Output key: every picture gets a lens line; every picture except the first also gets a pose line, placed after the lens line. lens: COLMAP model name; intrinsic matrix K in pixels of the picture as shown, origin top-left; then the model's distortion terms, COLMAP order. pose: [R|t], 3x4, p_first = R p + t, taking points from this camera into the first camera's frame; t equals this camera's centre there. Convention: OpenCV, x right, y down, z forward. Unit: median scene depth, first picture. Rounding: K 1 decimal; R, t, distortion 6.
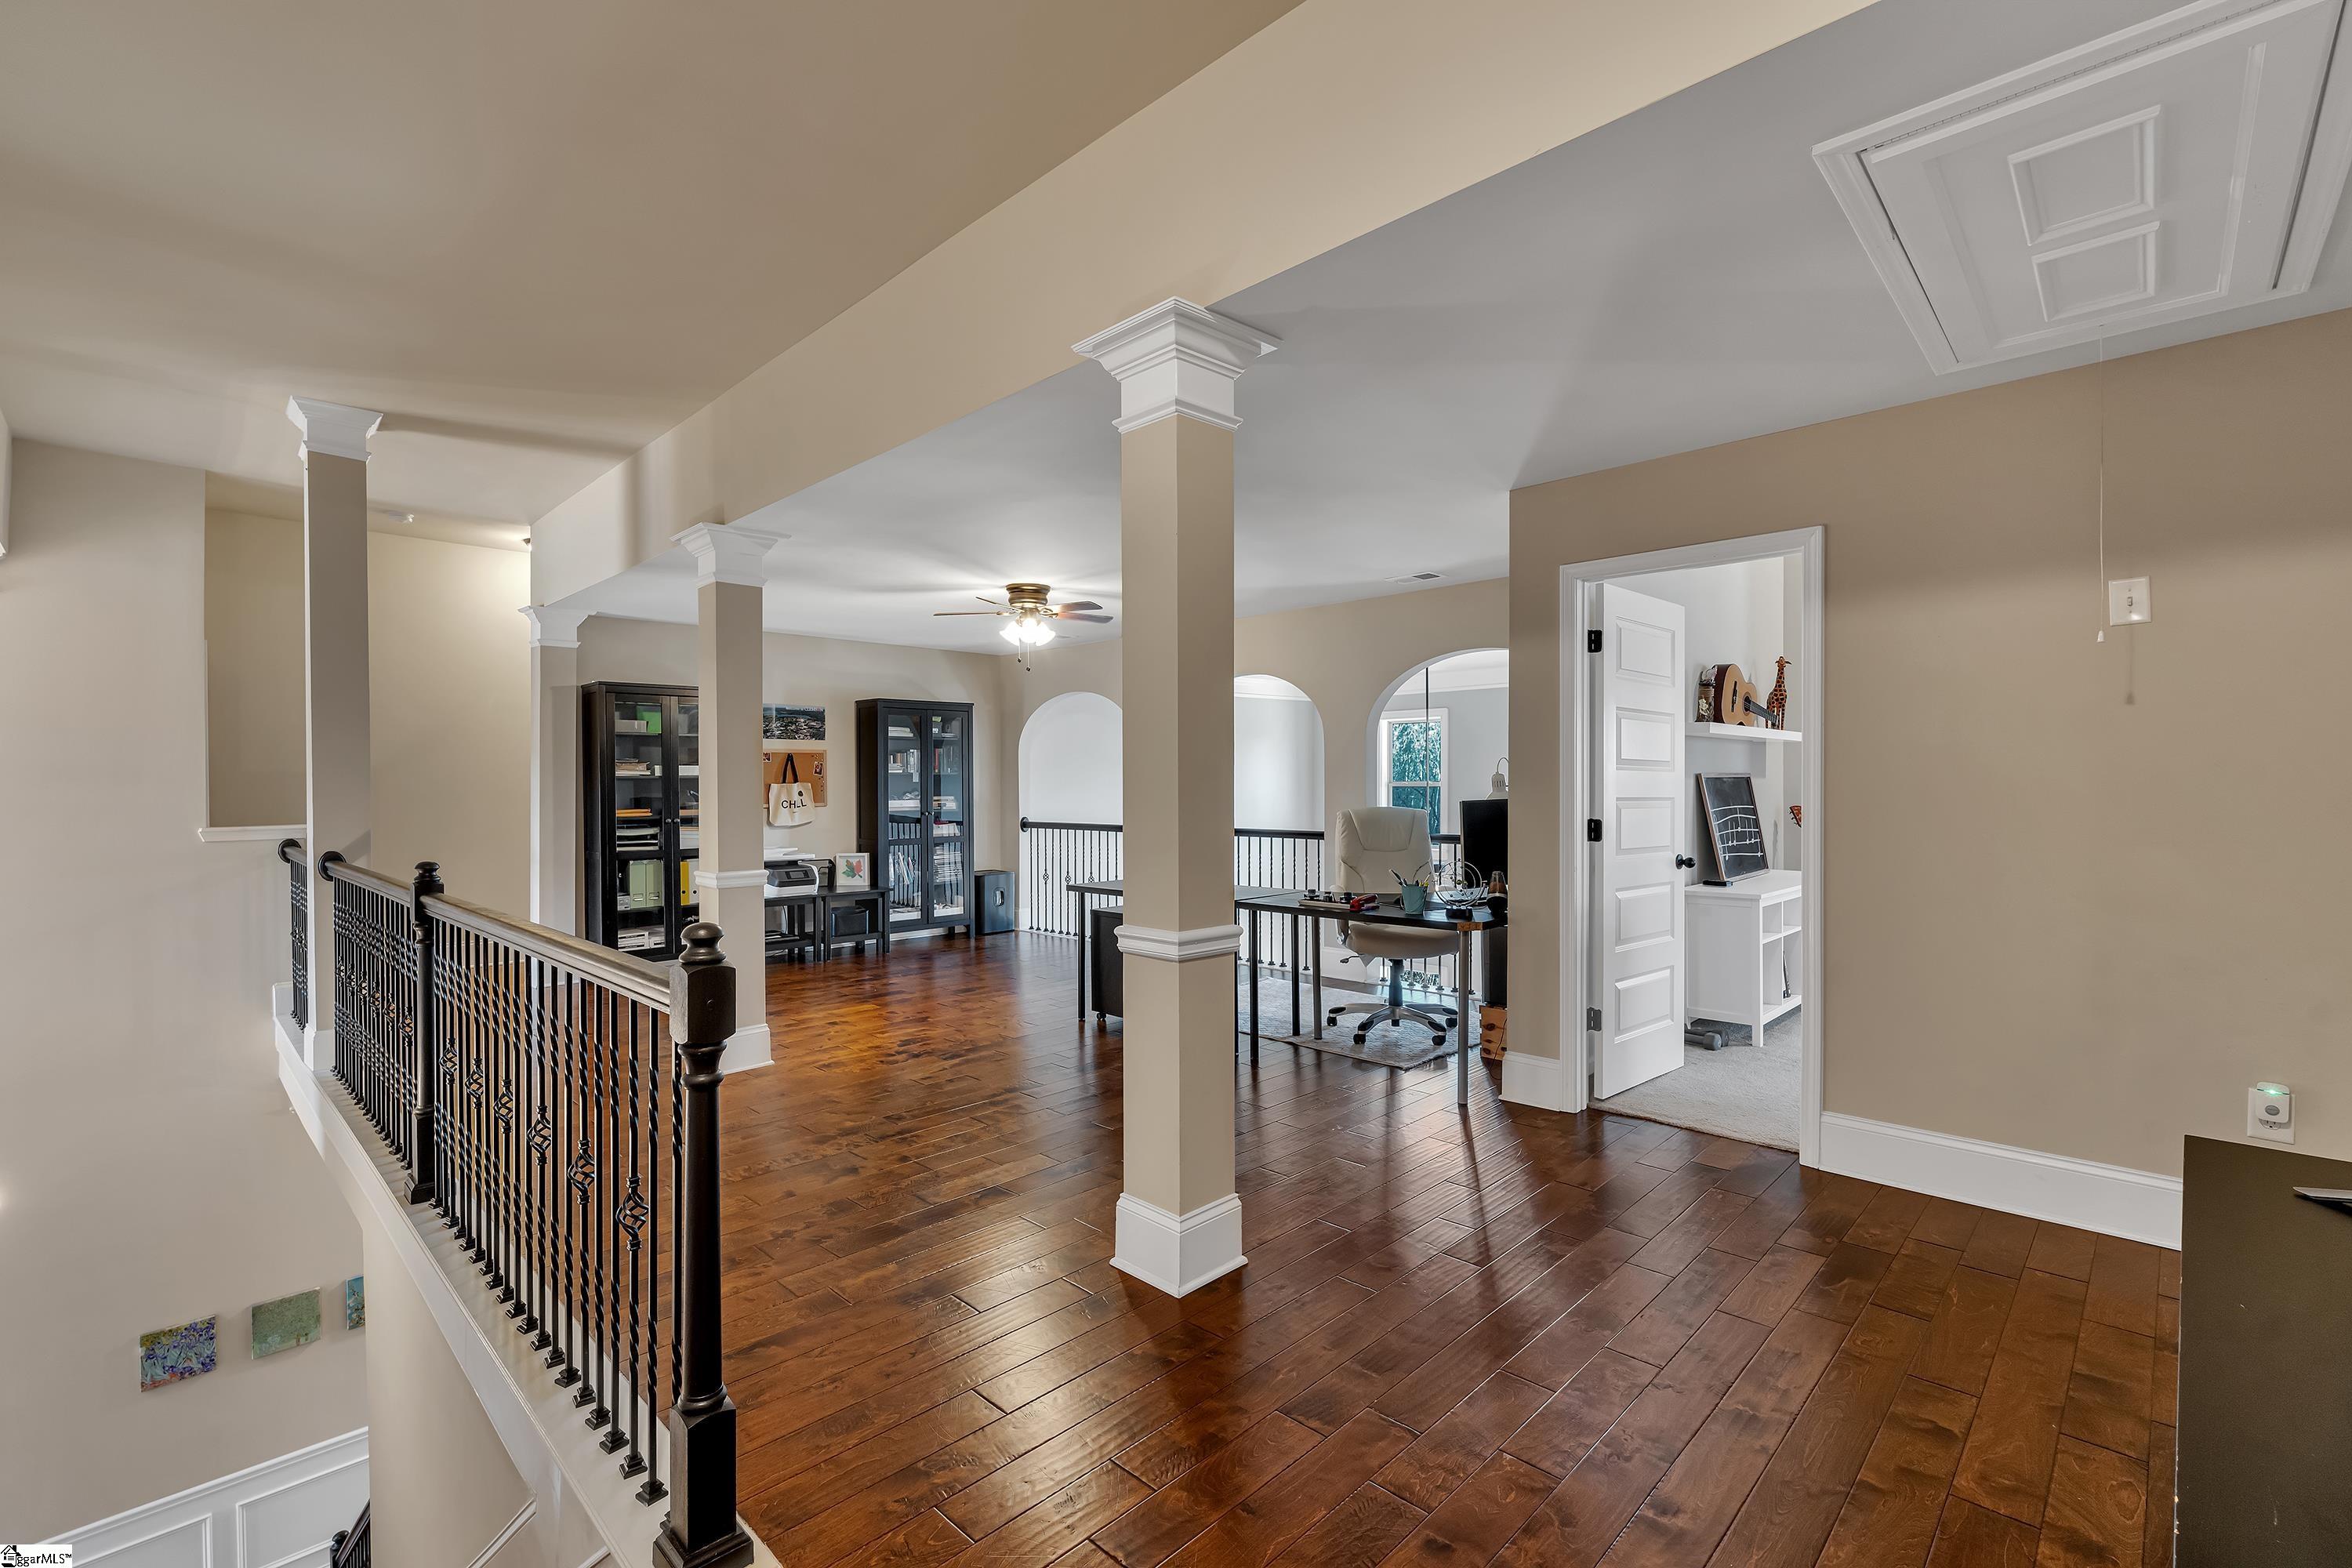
lens RADIAL K [[1017.8, 0, 1176.0], [0, 1017.8, 784.0], [0, 0, 1]] dist [-0.001046, -0.000077]
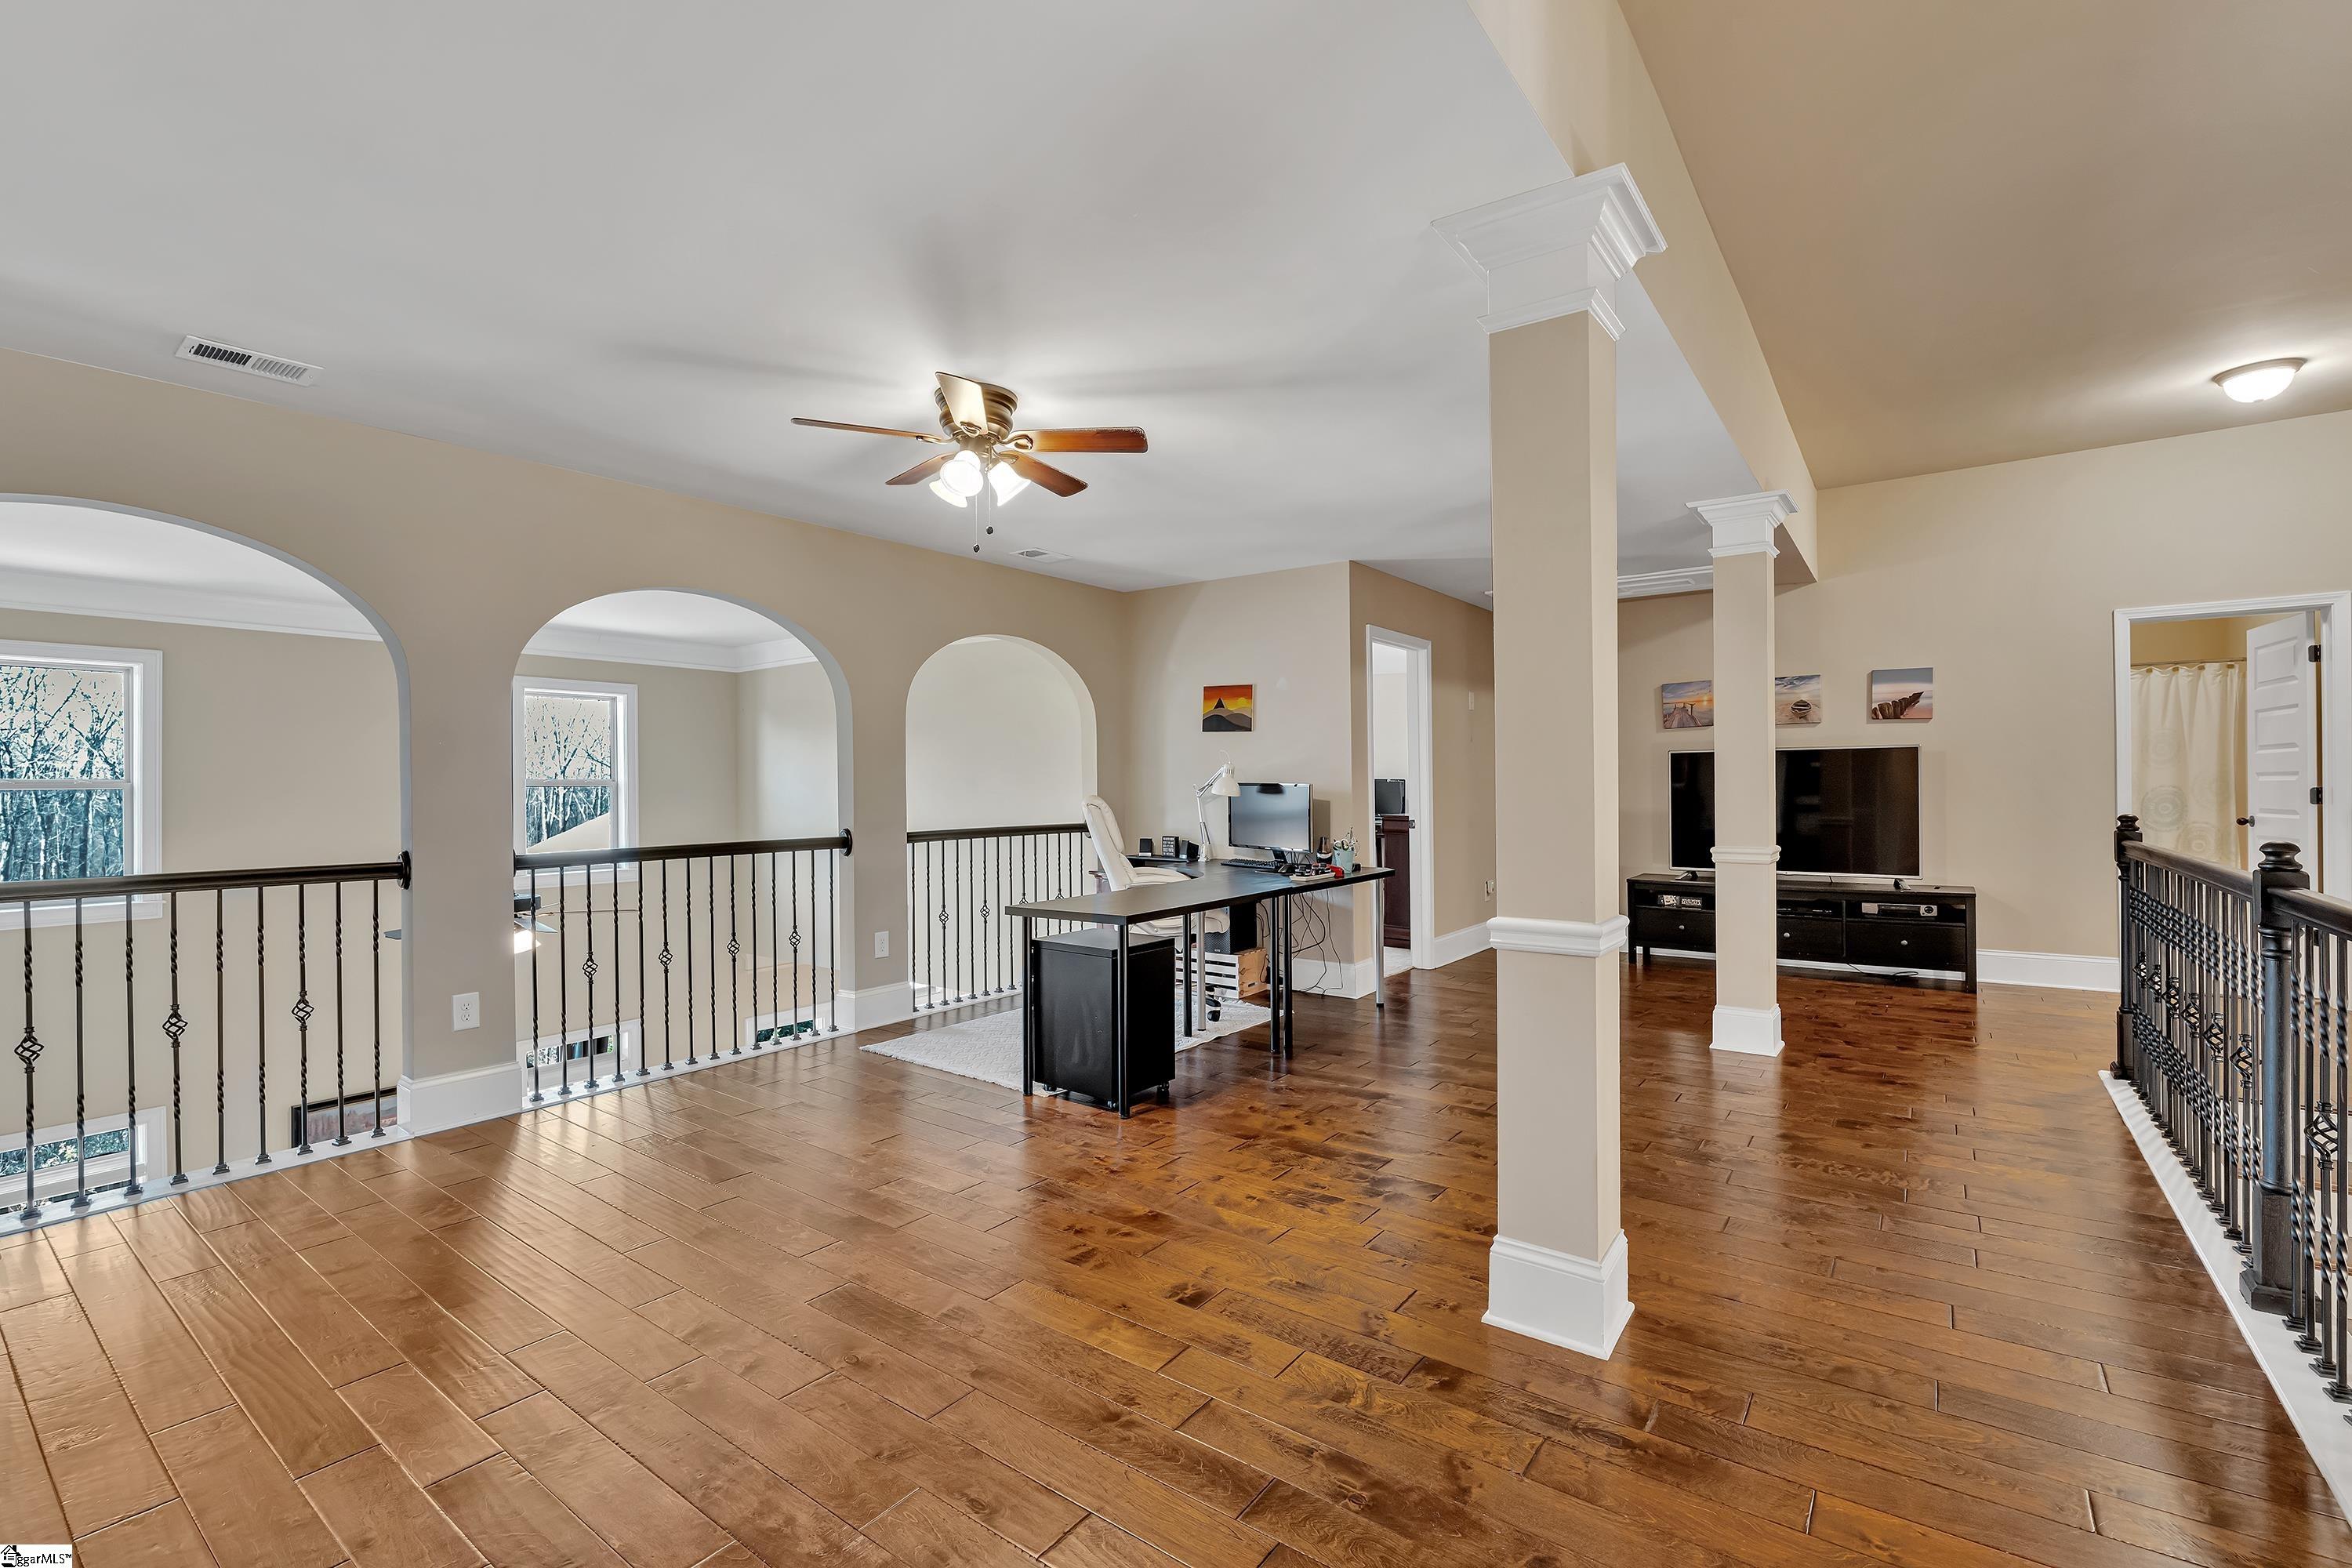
lens RADIAL K [[1017.8, 0, 1176.0], [0, 1017.8, 784.0], [0, 0, 1]] dist [-0.001046, -0.000077]
pose [[-0.131718, 0.006106, 0.991268, -0.739785], [0.009406, 0.999944, -0.004909, 0.017891], [-0.991243, 0.008677, -0.131768, 1.029113]]
